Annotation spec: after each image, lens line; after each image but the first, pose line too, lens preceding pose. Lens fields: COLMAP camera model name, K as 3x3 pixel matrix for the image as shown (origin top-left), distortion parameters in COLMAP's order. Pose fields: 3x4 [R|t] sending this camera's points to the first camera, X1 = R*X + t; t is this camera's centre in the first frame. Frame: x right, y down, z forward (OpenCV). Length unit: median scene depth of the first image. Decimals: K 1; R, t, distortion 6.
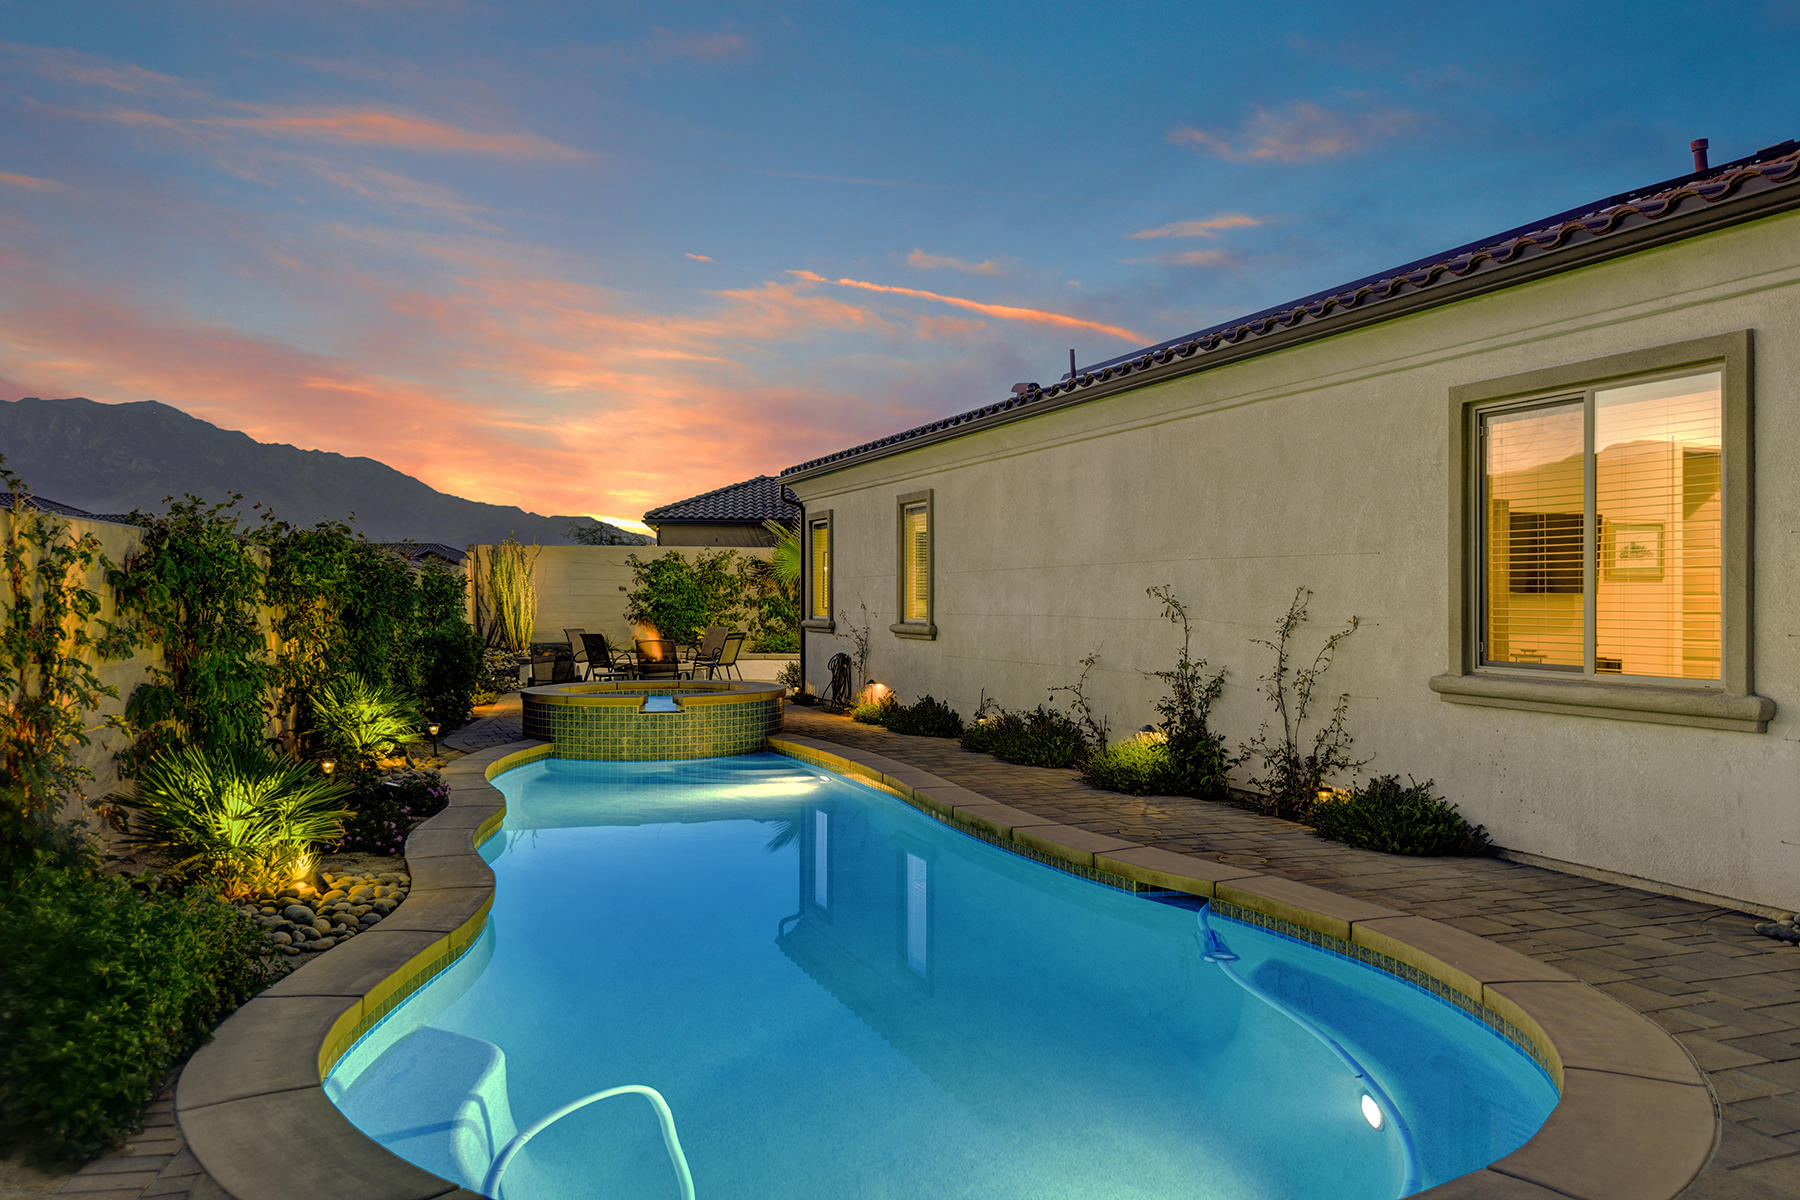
lens RADIAL K [[1330.9, 0, 900.0], [0, 1330.9, 600.0], [0, 0, 1]] dist [0.036839, -0.004591]
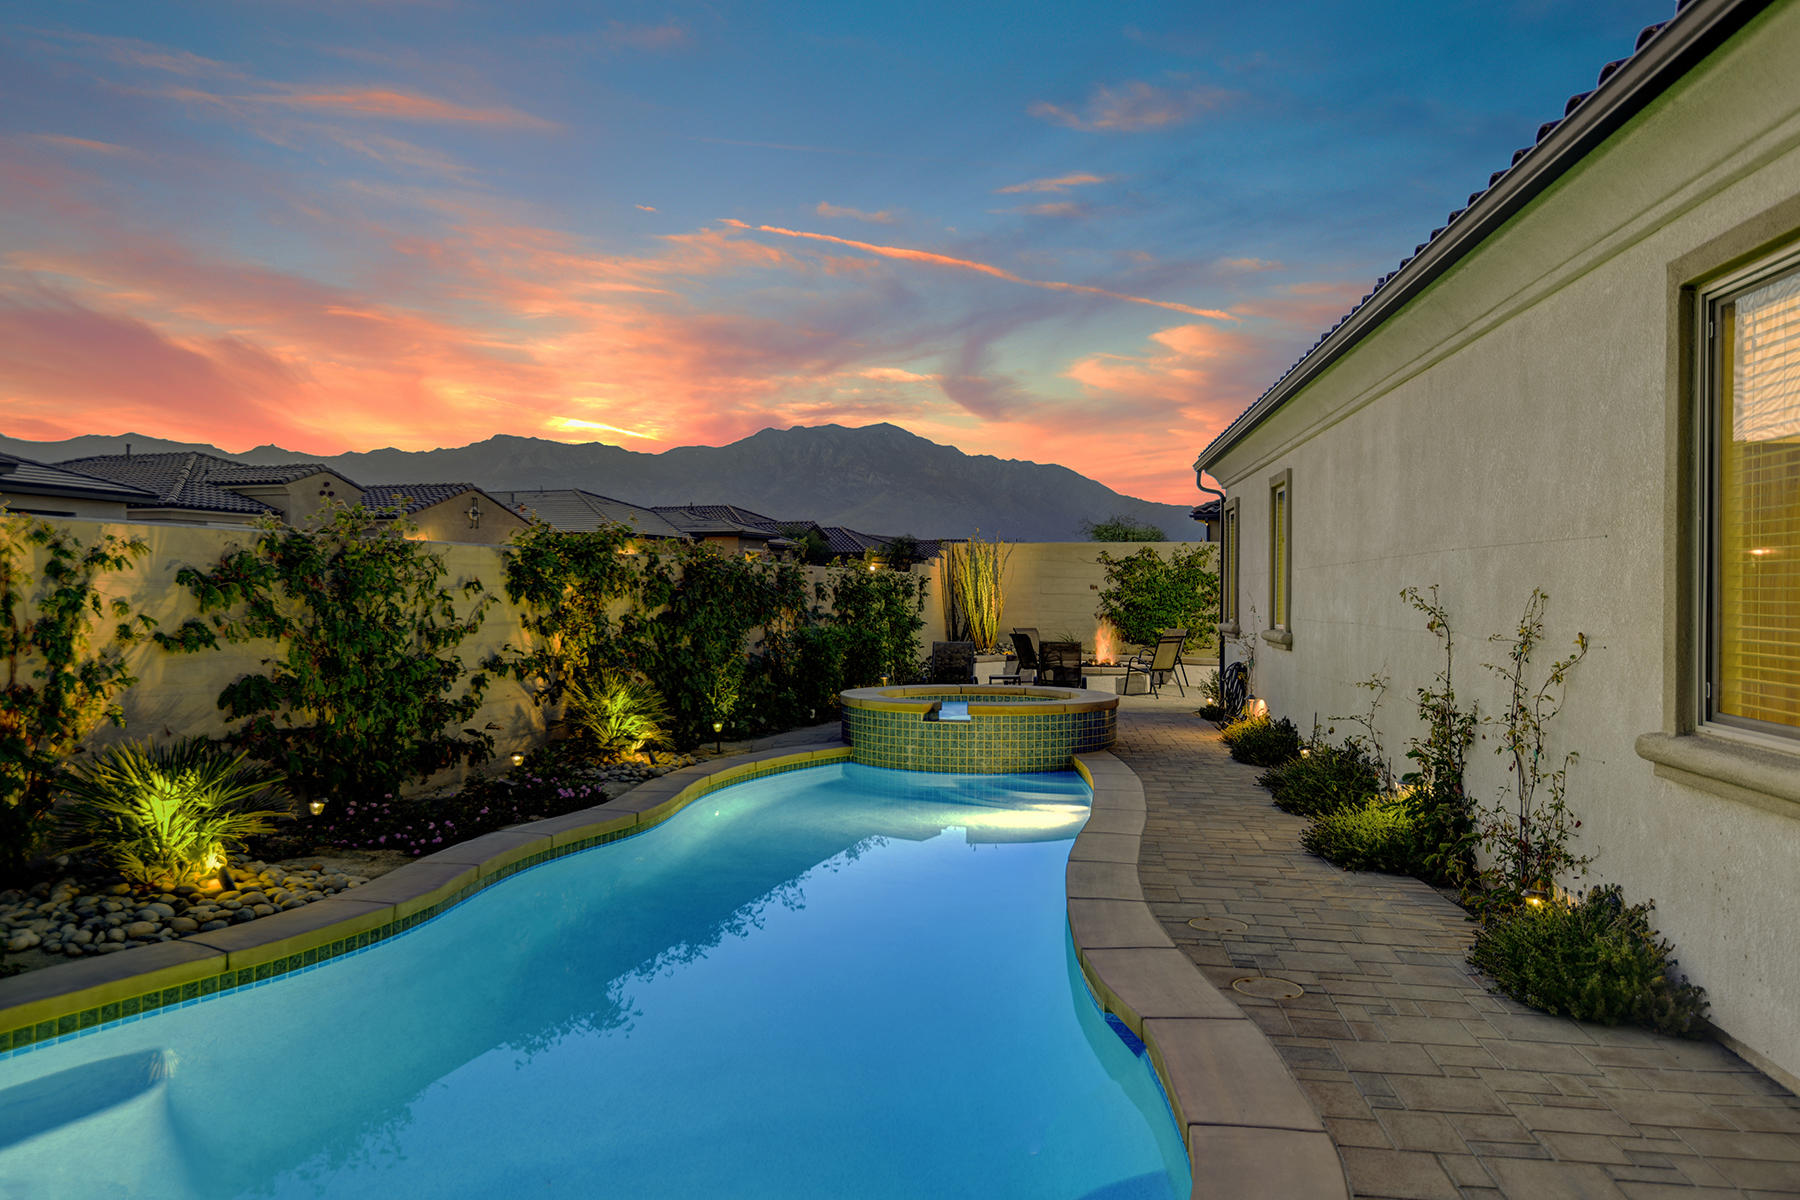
lens RADIAL K [[1330.9, 0, 900.0], [0, 1330.9, 600.0], [0, 0, 1]] dist [0.036839, -0.004591]
pose [[0.874228, 0.006987, -0.485465, 0.268198], [-0.006023, 0.999976, 0.003546, -0.003412], [0.485477, -0.000176, 0.874249, 0.194397]]
